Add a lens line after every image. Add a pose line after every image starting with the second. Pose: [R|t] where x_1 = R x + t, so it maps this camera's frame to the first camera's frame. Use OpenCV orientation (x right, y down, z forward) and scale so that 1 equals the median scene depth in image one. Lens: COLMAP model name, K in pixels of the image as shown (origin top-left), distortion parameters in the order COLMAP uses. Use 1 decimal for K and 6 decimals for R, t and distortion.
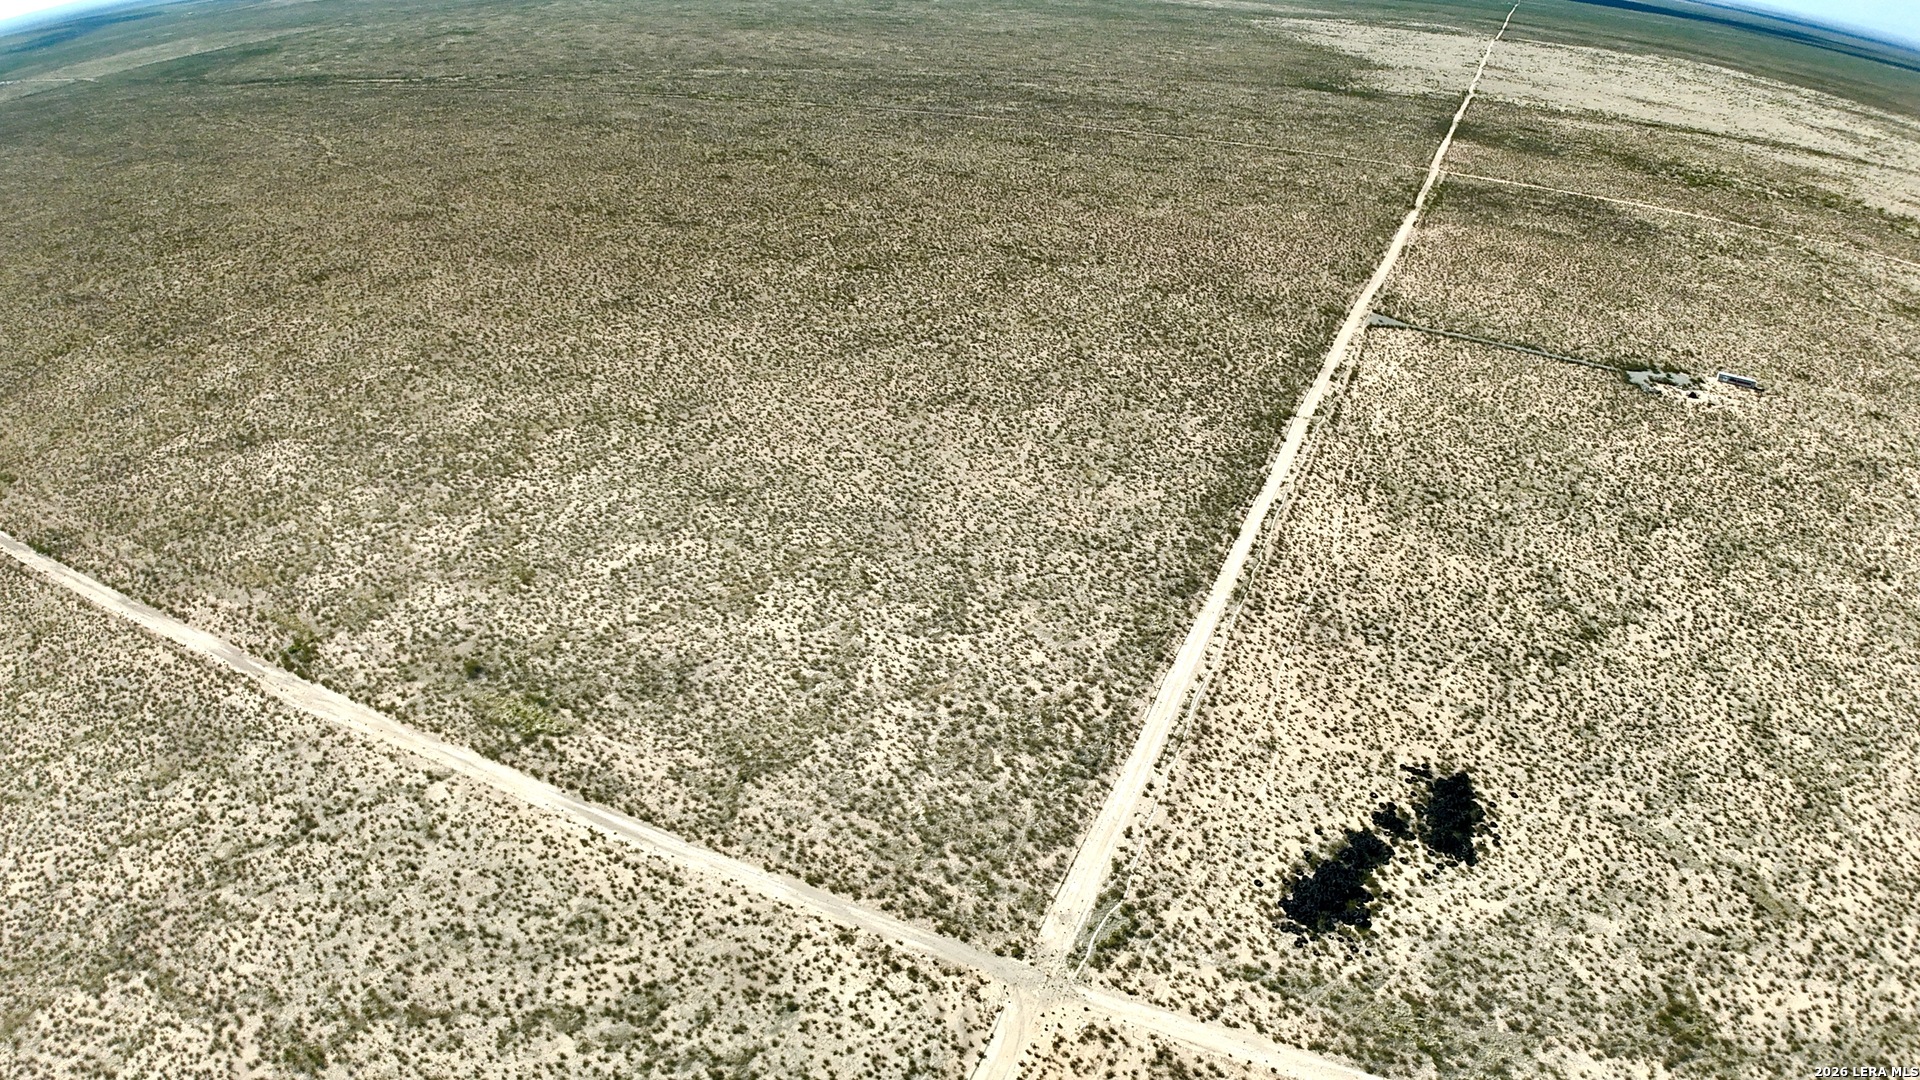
lens RADIAL K [[1185.9, 0, 961.9], [0, 1185.9, 542.3], [0, 0, 1]] dist [-0.193728, 0.028038]
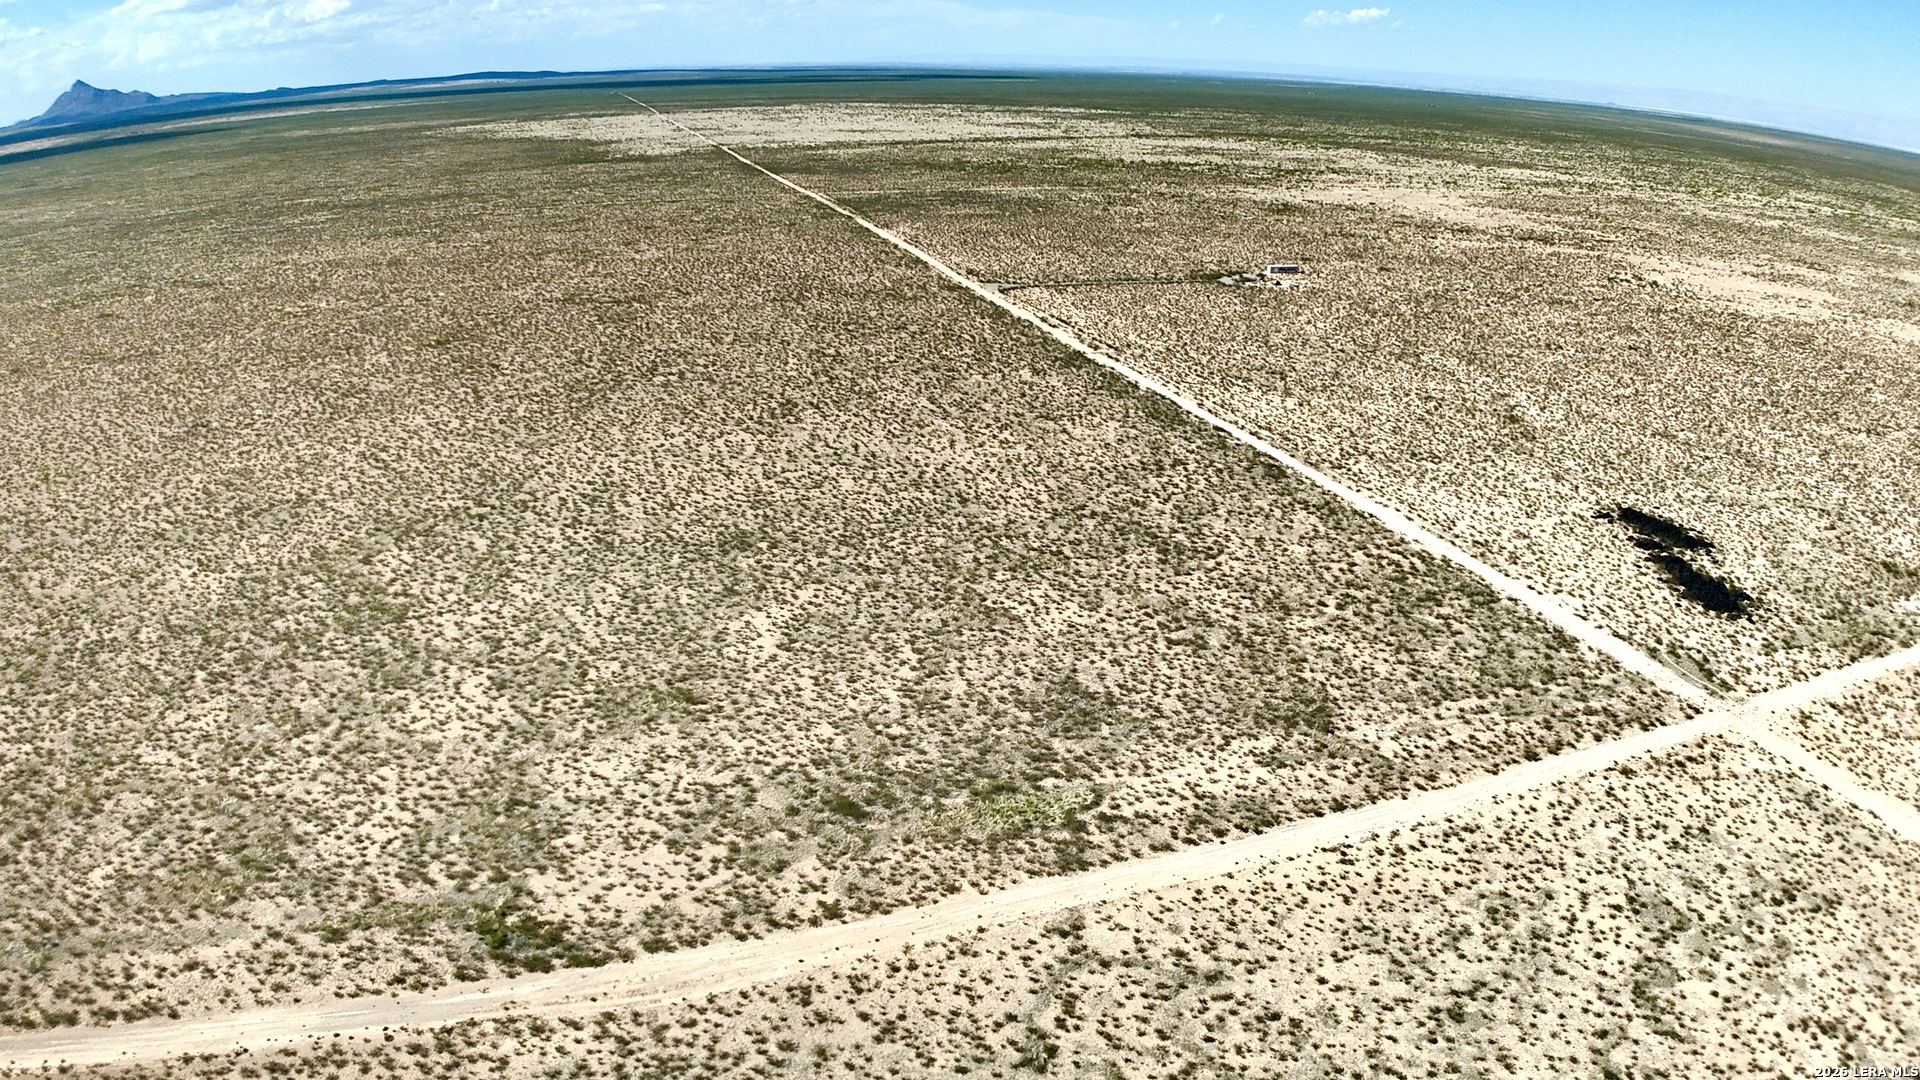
lens RADIAL K [[1185.9, 0, 964.7], [0, 1185.9, 541.4], [0, 0, 1]] dist [-0.193728, 0.028038]
pose [[0.731223, -0.268663, 0.627003, -0.684173], [0.329001, 0.944099, 0.020848, -0.013440], [-0.597555, 0.191040, 0.778738, 0.423148]]
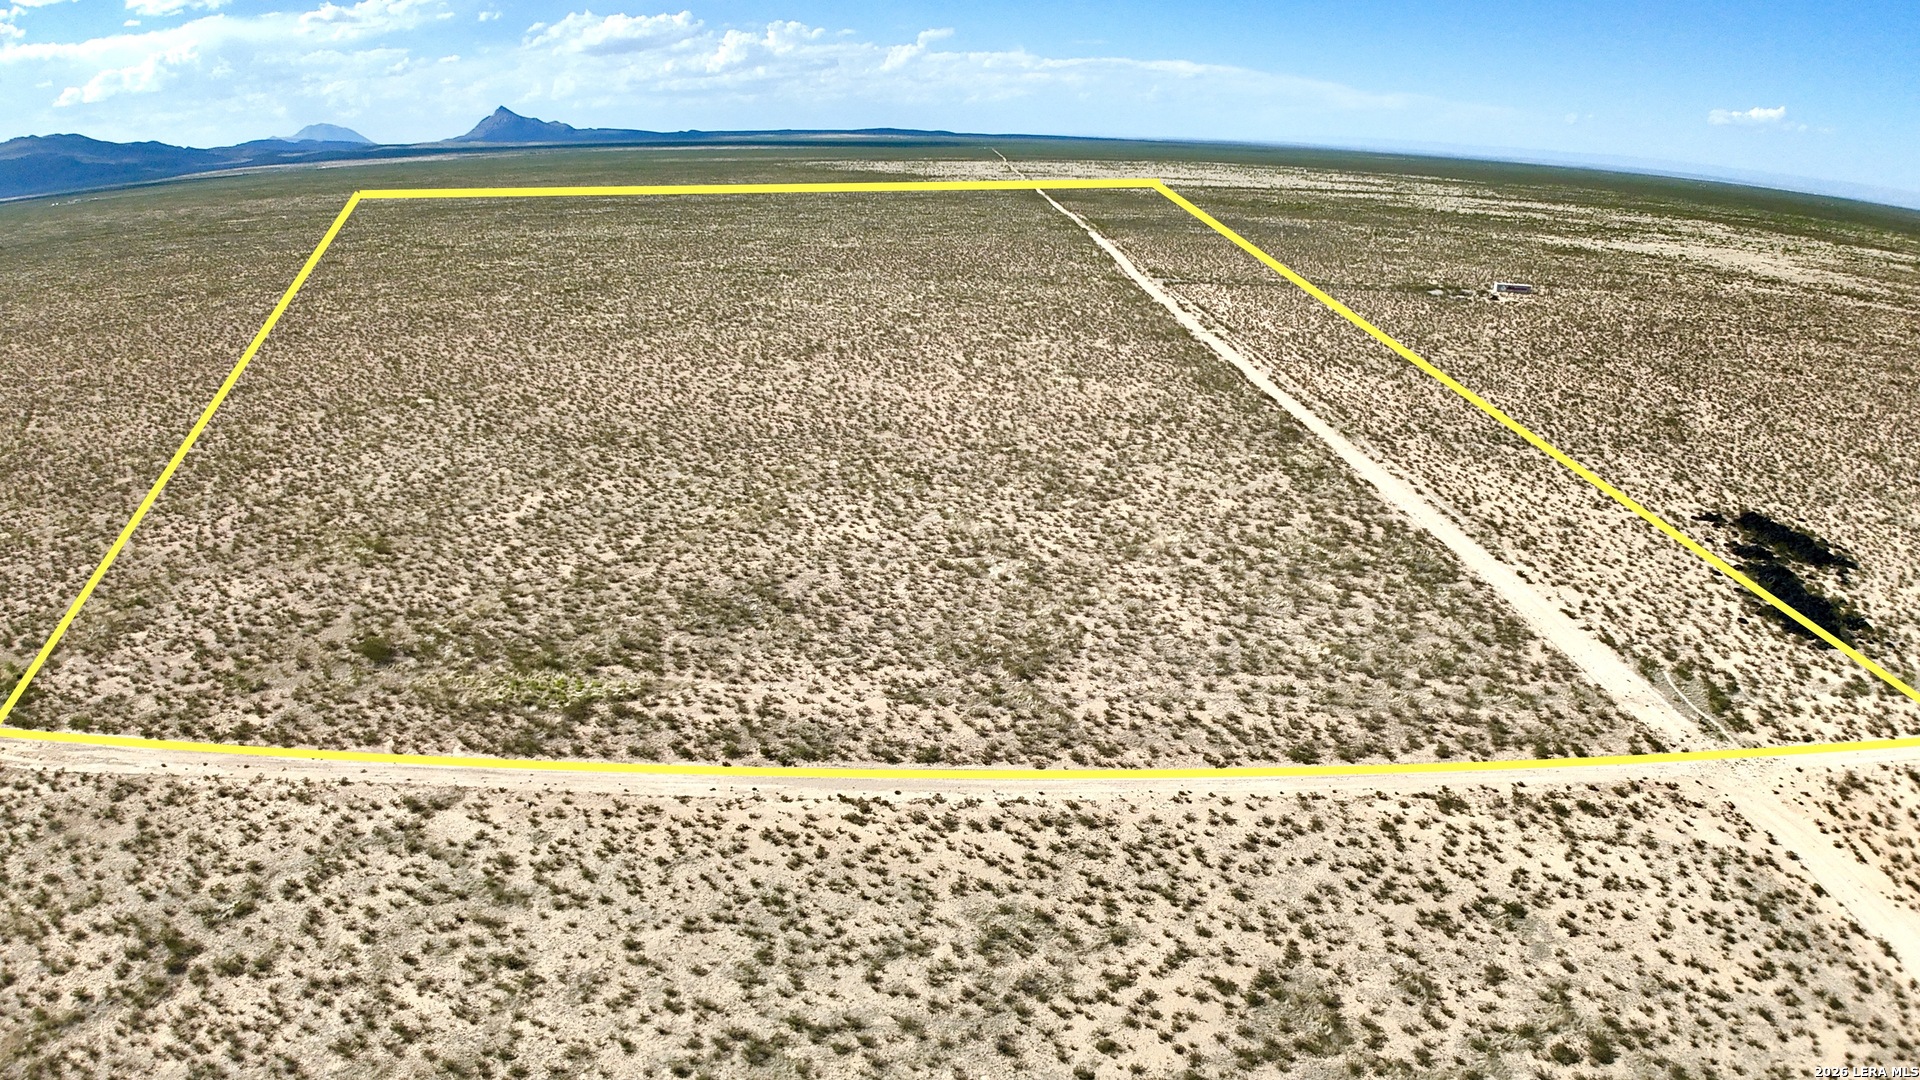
lens RADIAL K [[1185.9, 0, 964.2], [0, 1185.9, 542.8], [0, 0, 1]] dist [-0.193728, 0.028038]
pose [[0.907444, -0.146302, 0.393879, -0.354824], [0.206378, 0.971747, -0.114523, 0.164919], [-0.365996, 0.185211, 0.912000, 0.398418]]
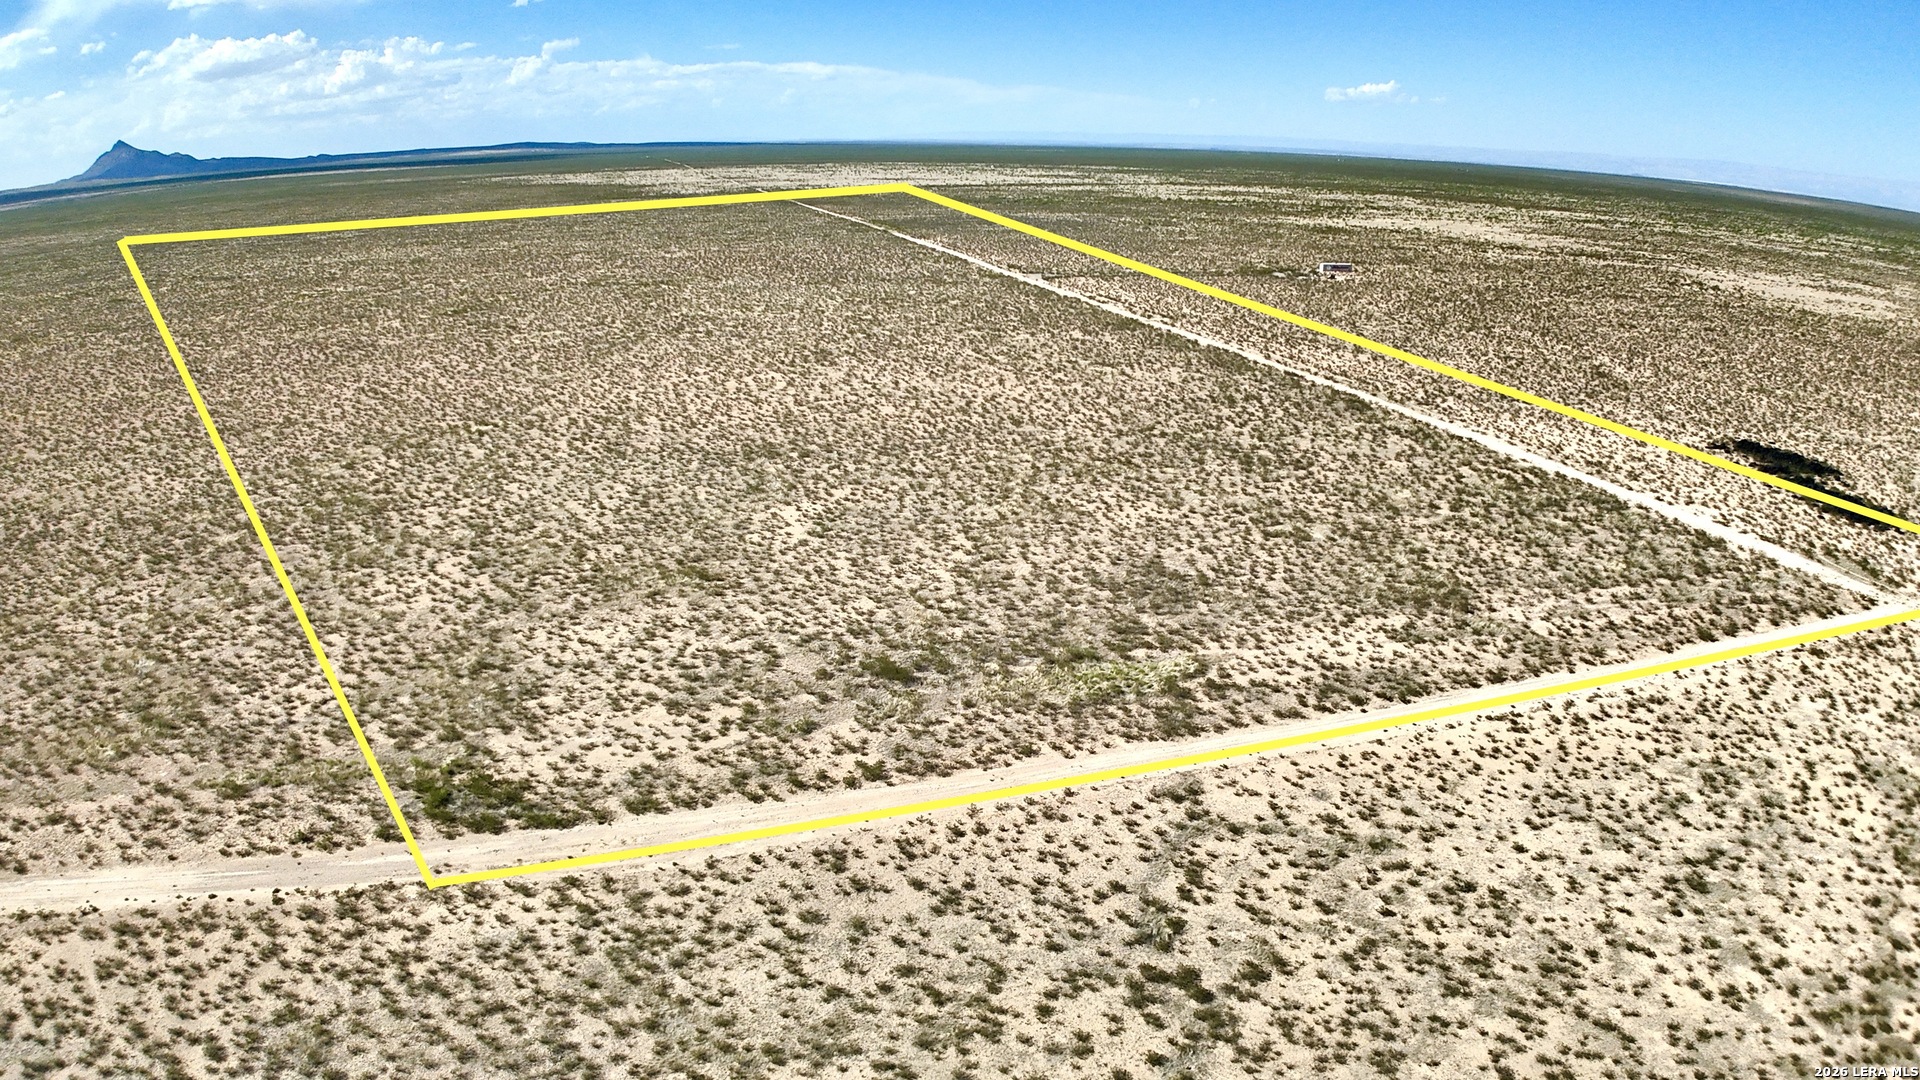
lens RADIAL K [[1185.9, 0, 966.5], [0, 1185.9, 540.5], [0, 0, 1]] dist [-0.193728, 0.028038]
pose [[0.746820, -0.225362, 0.625677, -0.658558], [0.322660, 0.945464, -0.044587, 0.084912], [-0.581507, 0.235179, 0.778807, 0.539759]]
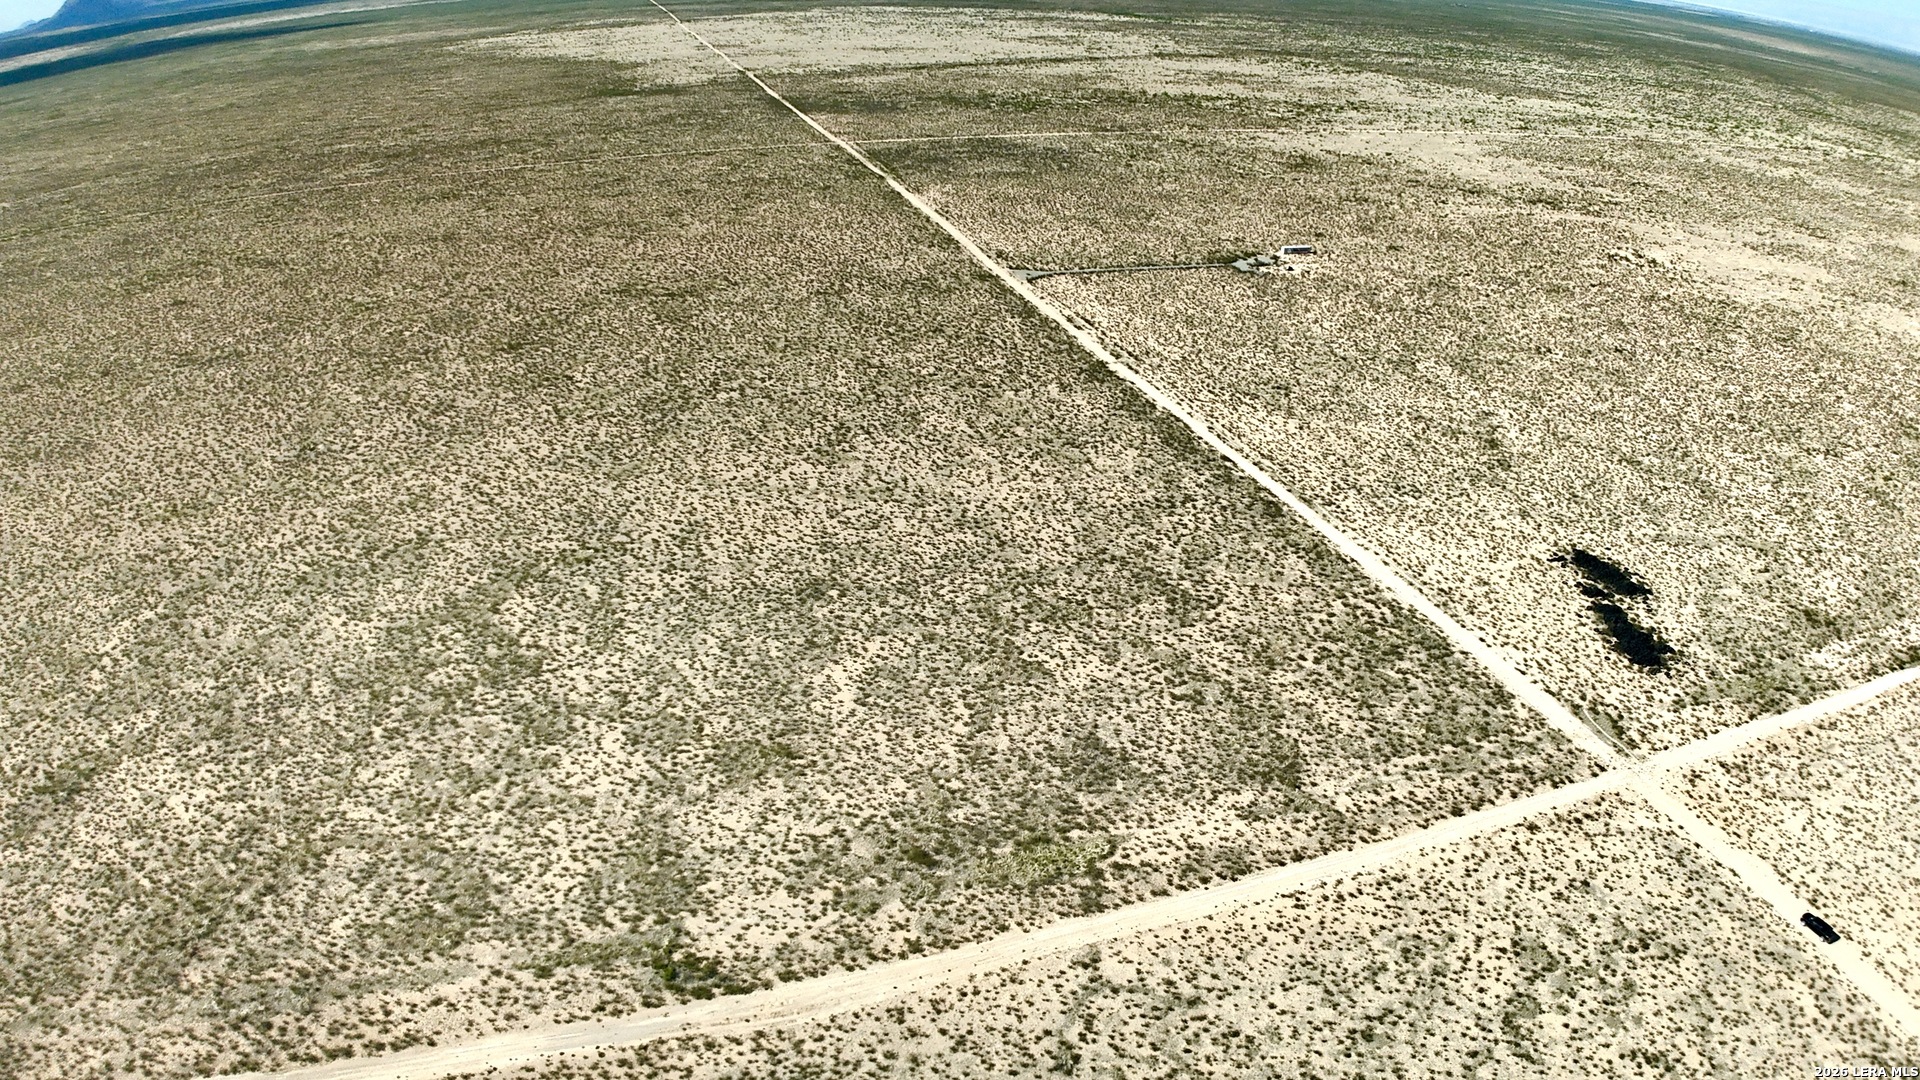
lens RADIAL K [[1185.9, 0, 962.2], [0, 1185.9, 538.0], [0, 0, 1]] dist [-0.193728, 0.028038]
pose [[0.742969, -0.321787, 0.586900, -0.757160], [0.326586, 0.939672, 0.101773, -0.159162], [-0.584242, 0.116059, 0.803238, 0.285934]]
